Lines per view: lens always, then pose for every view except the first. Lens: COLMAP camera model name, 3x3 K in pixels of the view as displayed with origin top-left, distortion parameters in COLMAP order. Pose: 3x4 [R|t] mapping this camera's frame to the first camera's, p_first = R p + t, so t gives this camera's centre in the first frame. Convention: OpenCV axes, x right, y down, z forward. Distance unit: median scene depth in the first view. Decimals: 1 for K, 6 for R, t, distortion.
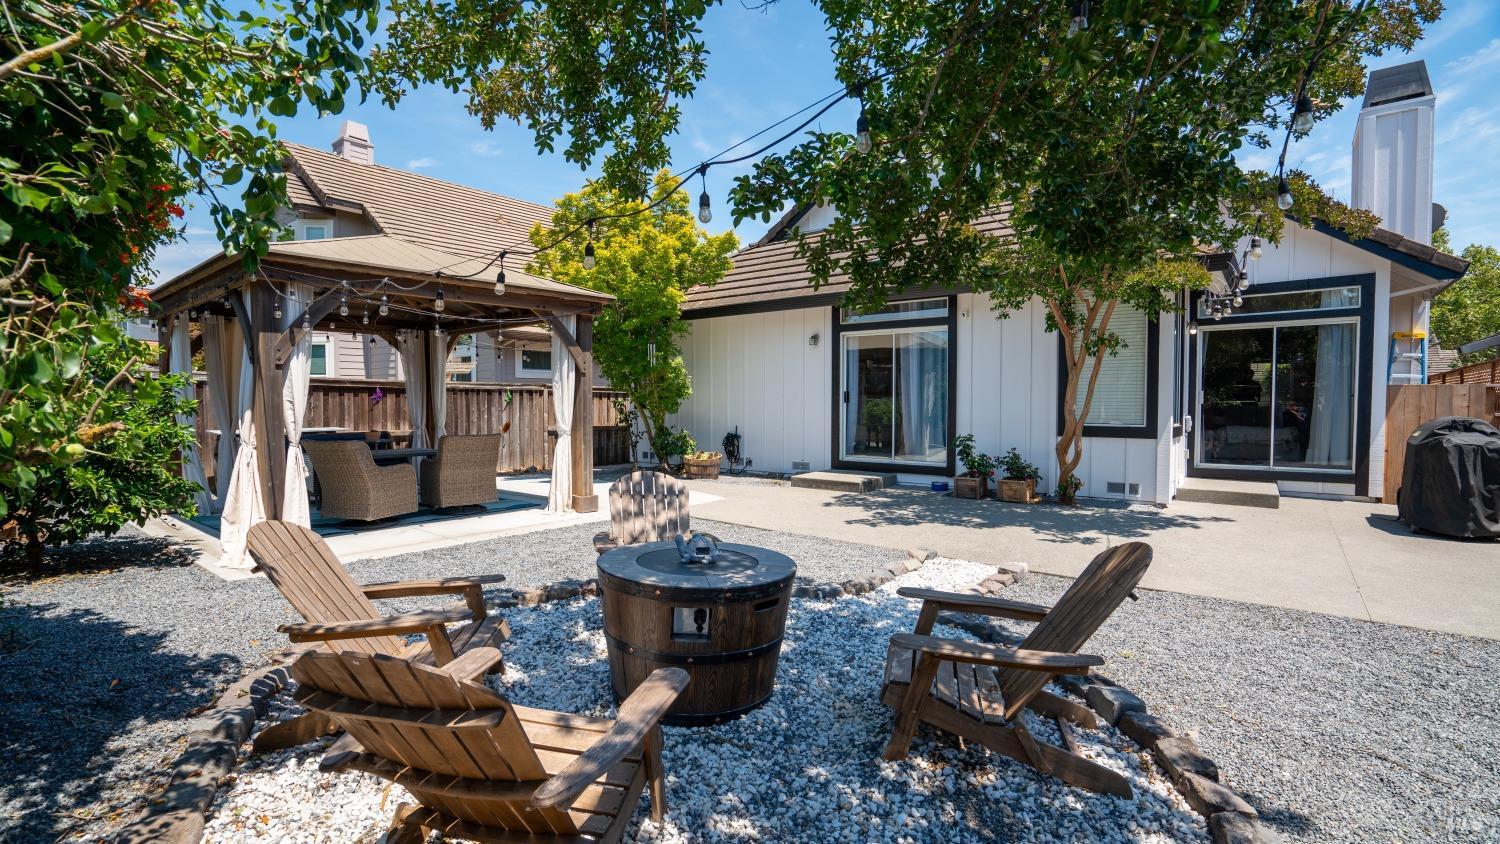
lens RADIAL K [[673.2, 0, 750.0], [0, 673.2, 422.0], [0, 0, 1]] dist [-0.019940, 0.001466]
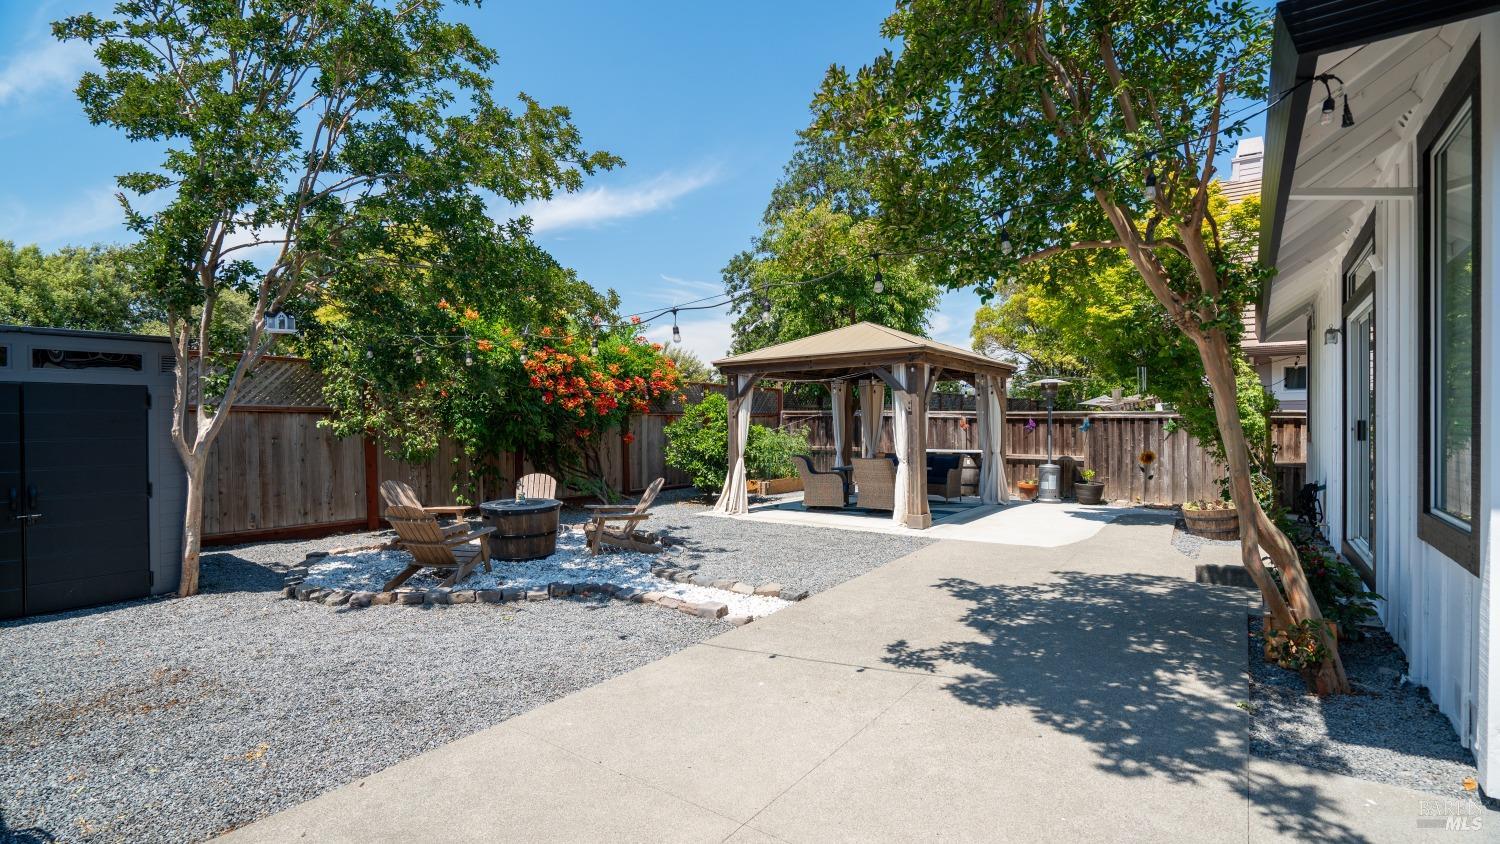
lens RADIAL K [[673.2, 0, 750.0], [0, 673.2, 422.0], [0, 0, 1]] dist [-0.019940, 0.001466]
pose [[0.029405, -0.011413, -0.999502, 0.815863], [-0.022065, 0.999684, -0.012064, -0.027718], [0.999324, 0.022409, 0.029143, 0.586512]]
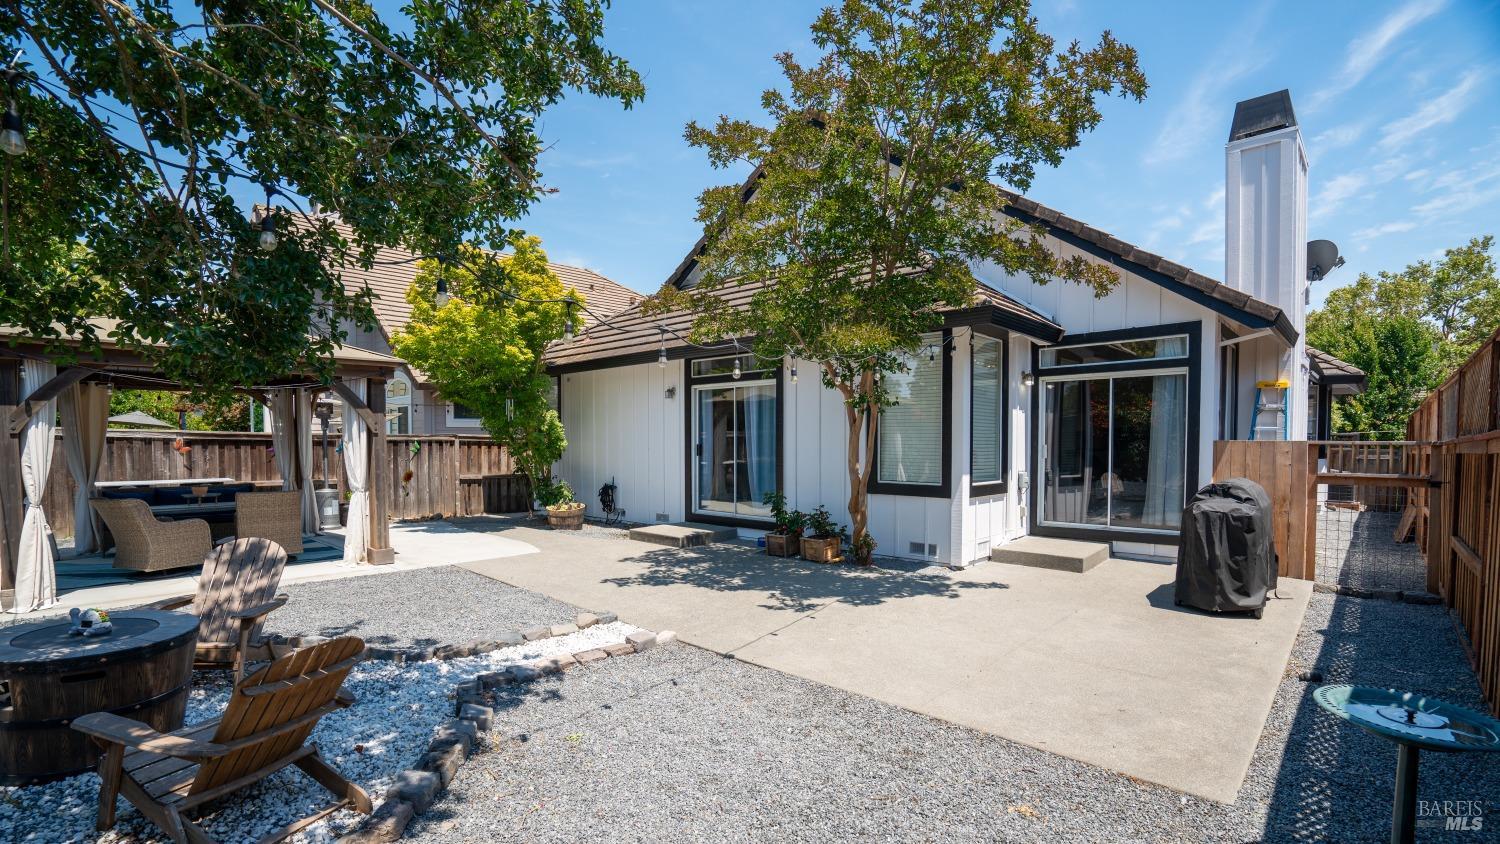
lens RADIAL K [[676.9, 0, 744.1], [0, 676.9, 448.6], [0, 0, 1]] dist [-0.024059, 0.000719]
pose [[0.995917, -0.000437, -0.090276, 0.363960], [-0.001241, 0.999827, -0.018534, -0.024869], [0.090269, 0.018570, 0.995744, 0.004607]]
